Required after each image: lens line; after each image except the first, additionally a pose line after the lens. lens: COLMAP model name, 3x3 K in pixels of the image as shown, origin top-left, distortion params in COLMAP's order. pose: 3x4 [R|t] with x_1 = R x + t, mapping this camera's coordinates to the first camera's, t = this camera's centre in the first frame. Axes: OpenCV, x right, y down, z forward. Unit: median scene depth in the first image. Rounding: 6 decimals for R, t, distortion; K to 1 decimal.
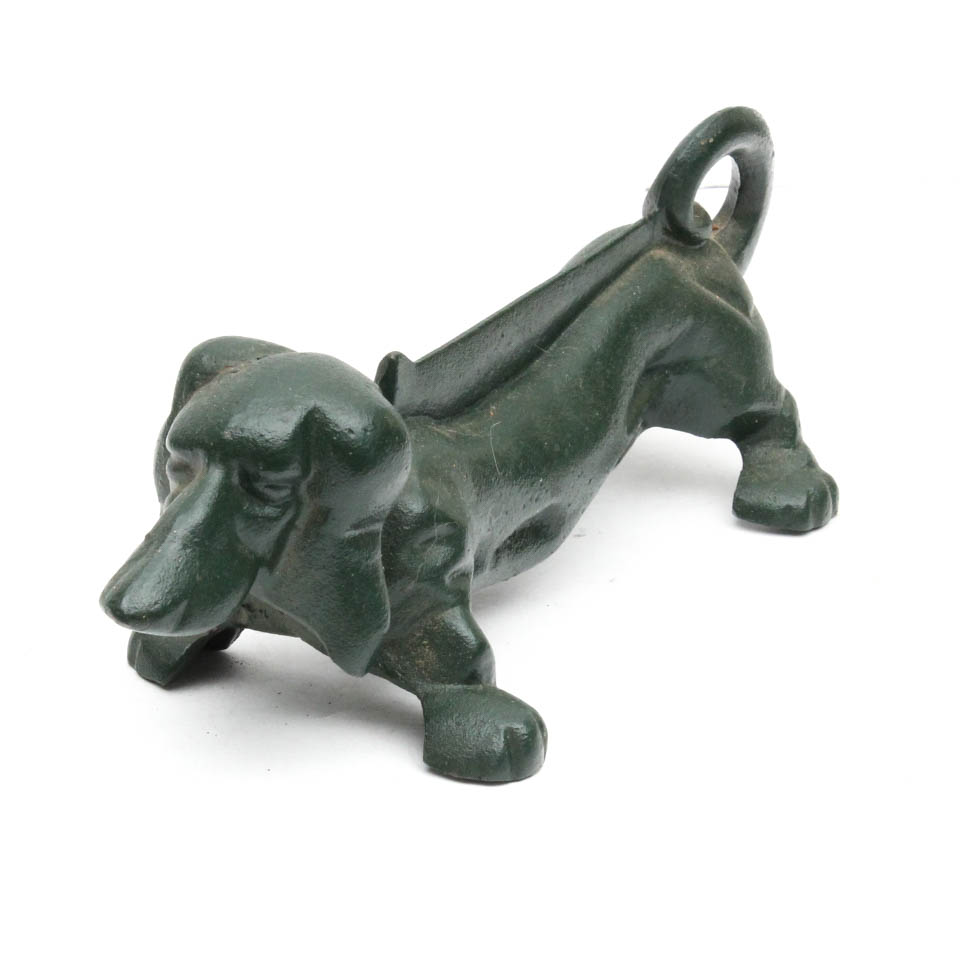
lens RADIAL K [[2981.2, 0, 478.2], [0, 2981.2, 480.5], [0, 0, 1]] dist [-0.104323, 0.000000]
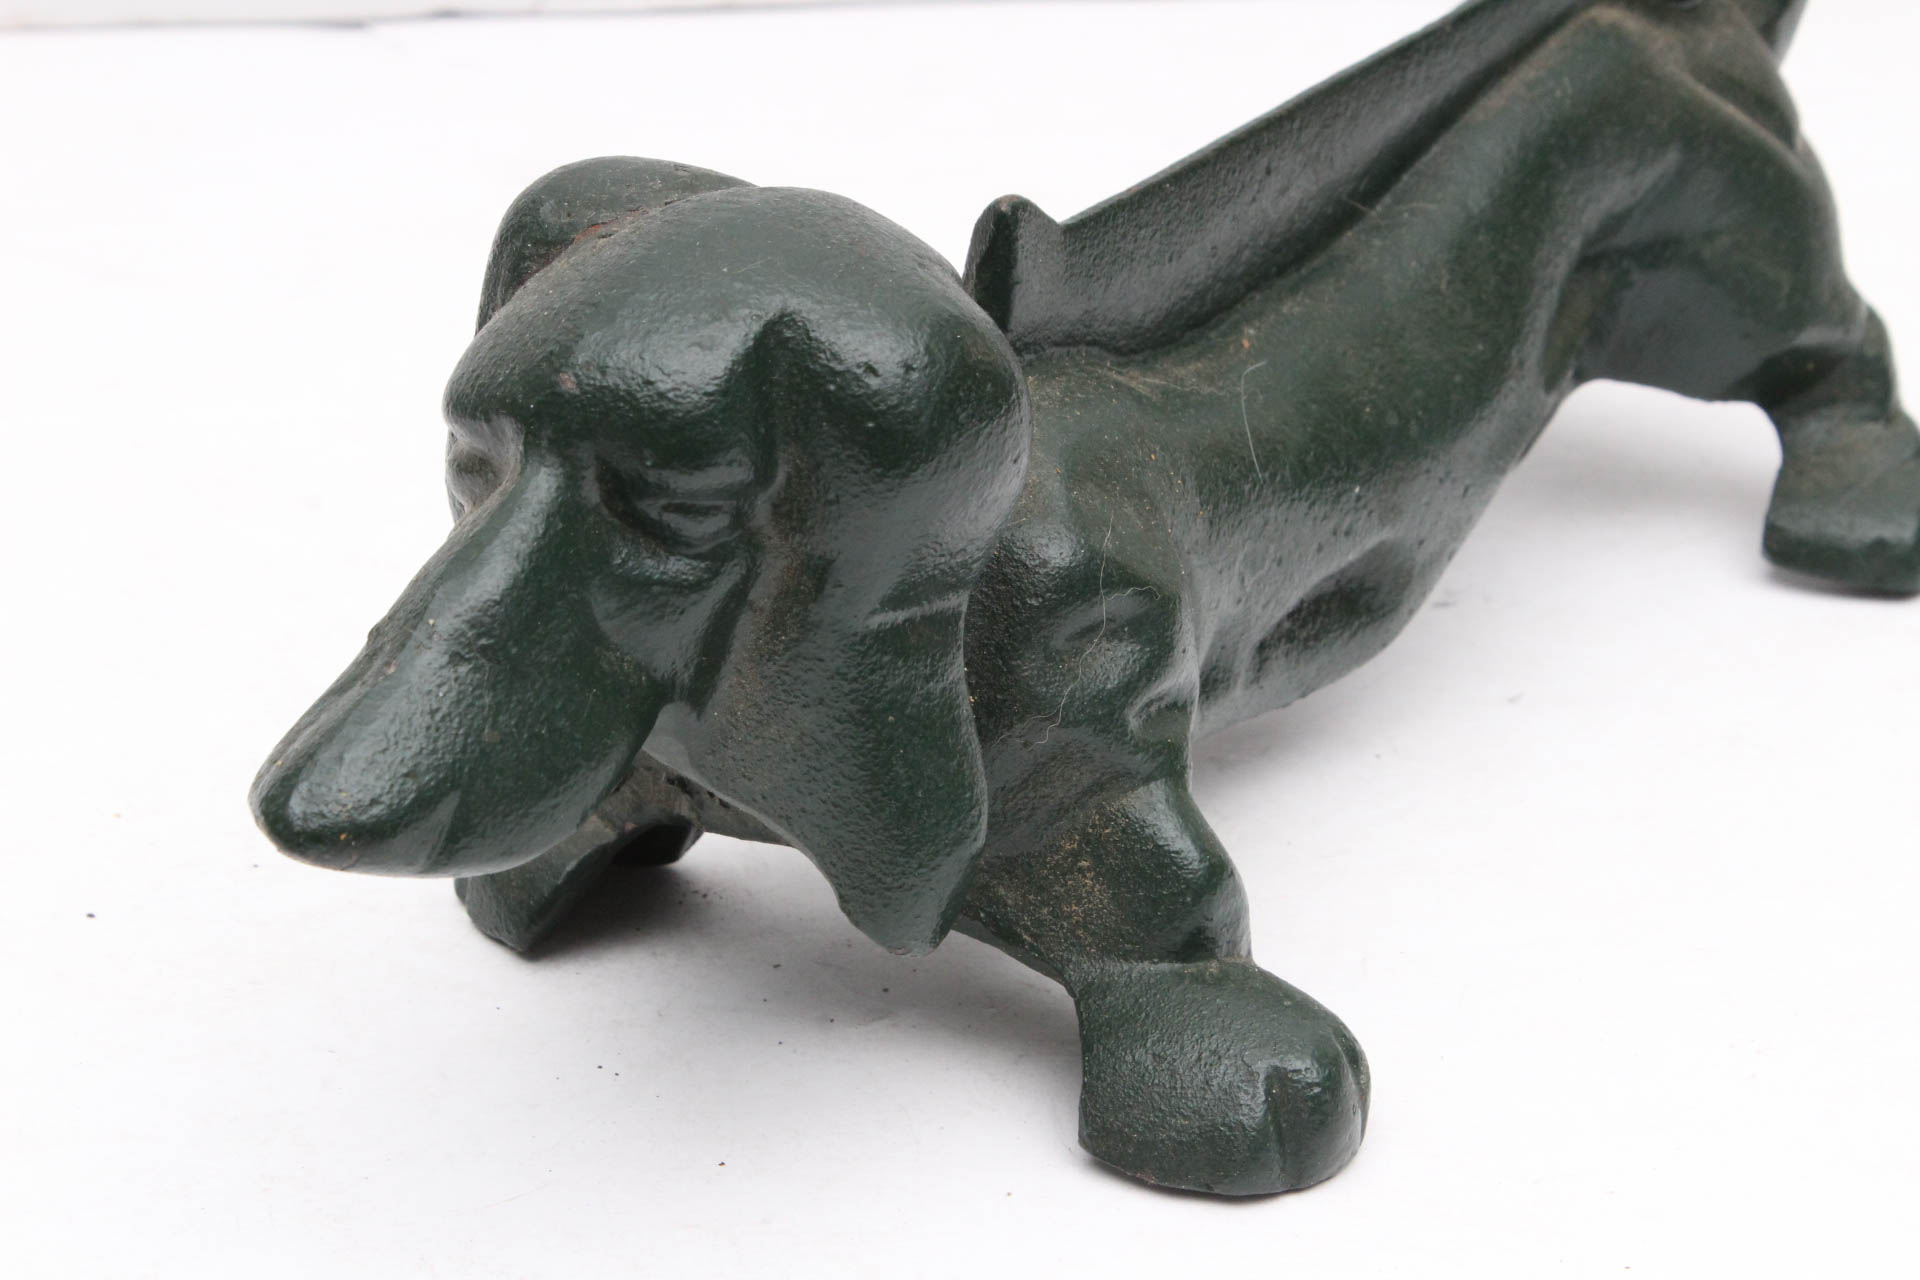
lens RADIAL K [[3598.8, 0, 960.0], [0, 3598.8, 624.1], [0, 0, 1]] dist [-0.006869, 0.000000]
pose [[0.994612, -0.007720, -0.103381, 0.017865], [0.011008, 0.999450, 0.031271, 0.002614], [0.103083, -0.032241, 0.994150, 0.457574]]
